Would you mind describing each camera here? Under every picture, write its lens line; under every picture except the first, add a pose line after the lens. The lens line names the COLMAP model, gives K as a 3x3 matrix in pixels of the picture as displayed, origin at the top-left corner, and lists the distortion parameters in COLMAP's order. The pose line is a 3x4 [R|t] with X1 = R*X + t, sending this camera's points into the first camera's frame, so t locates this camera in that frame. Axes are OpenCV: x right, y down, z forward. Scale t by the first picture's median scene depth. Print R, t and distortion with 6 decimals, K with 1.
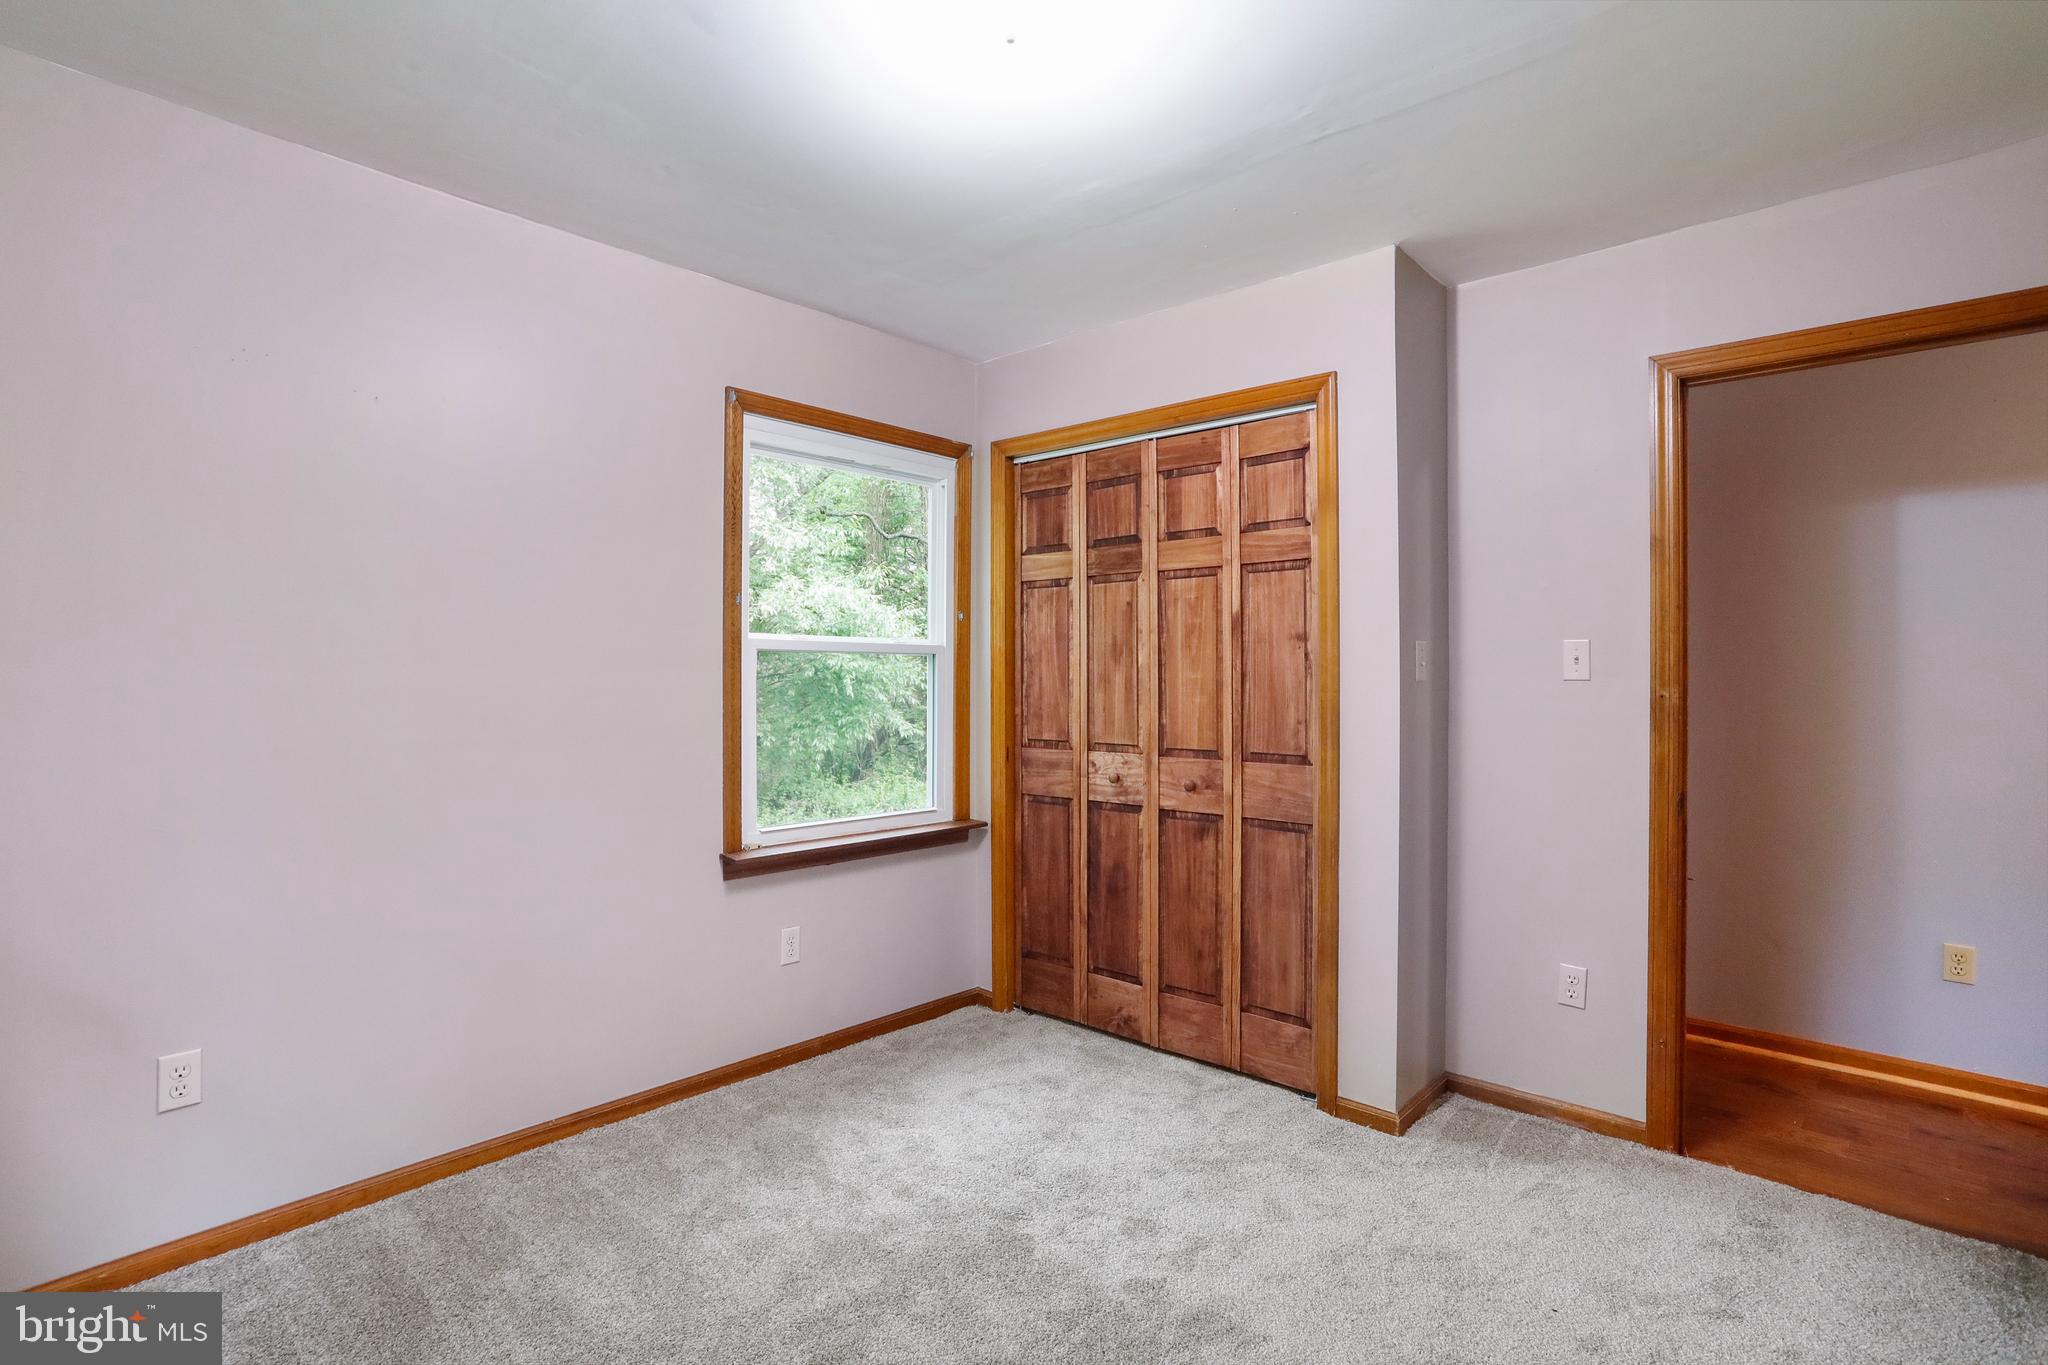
lens RADIAL K [[1040.4, 0, 1024.0], [0, 1040.4, 682.5], [0, 0, 1]] dist [-0.000432, 0.028415]
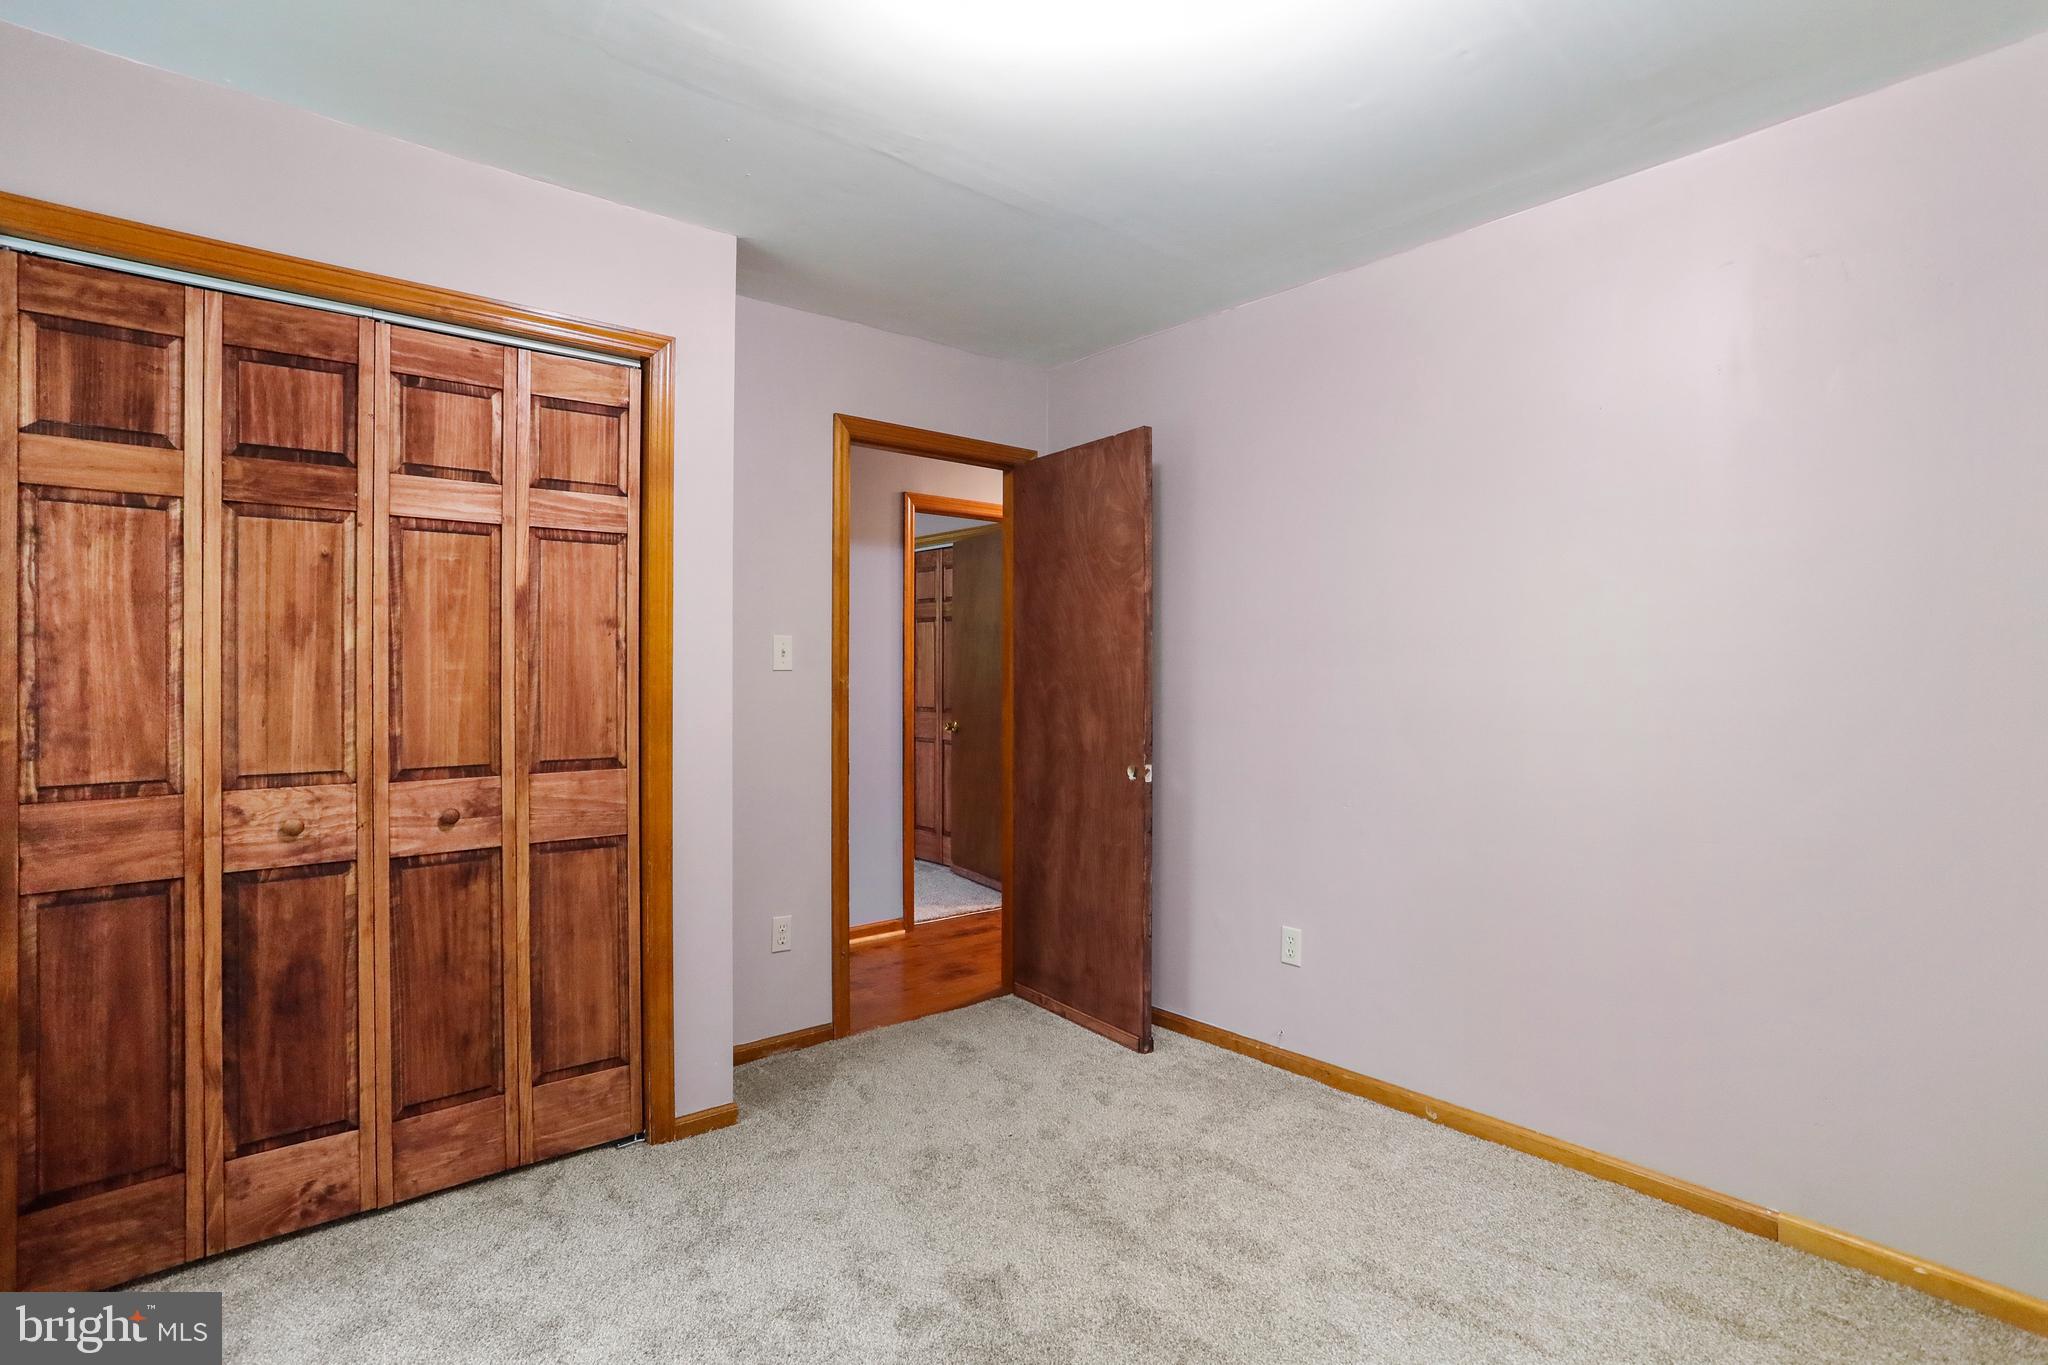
lens RADIAL K [[1040.4, 0, 1024.0], [0, 1040.4, 682.5], [0, 0, 1]] dist [-0.000432, 0.028415]
pose [[0.150423, -0.011288, 0.988557, -0.498022], [0.010273, 0.999899, 0.009854, 0.001658], [-0.988568, 0.008673, 0.150524, 0.480595]]
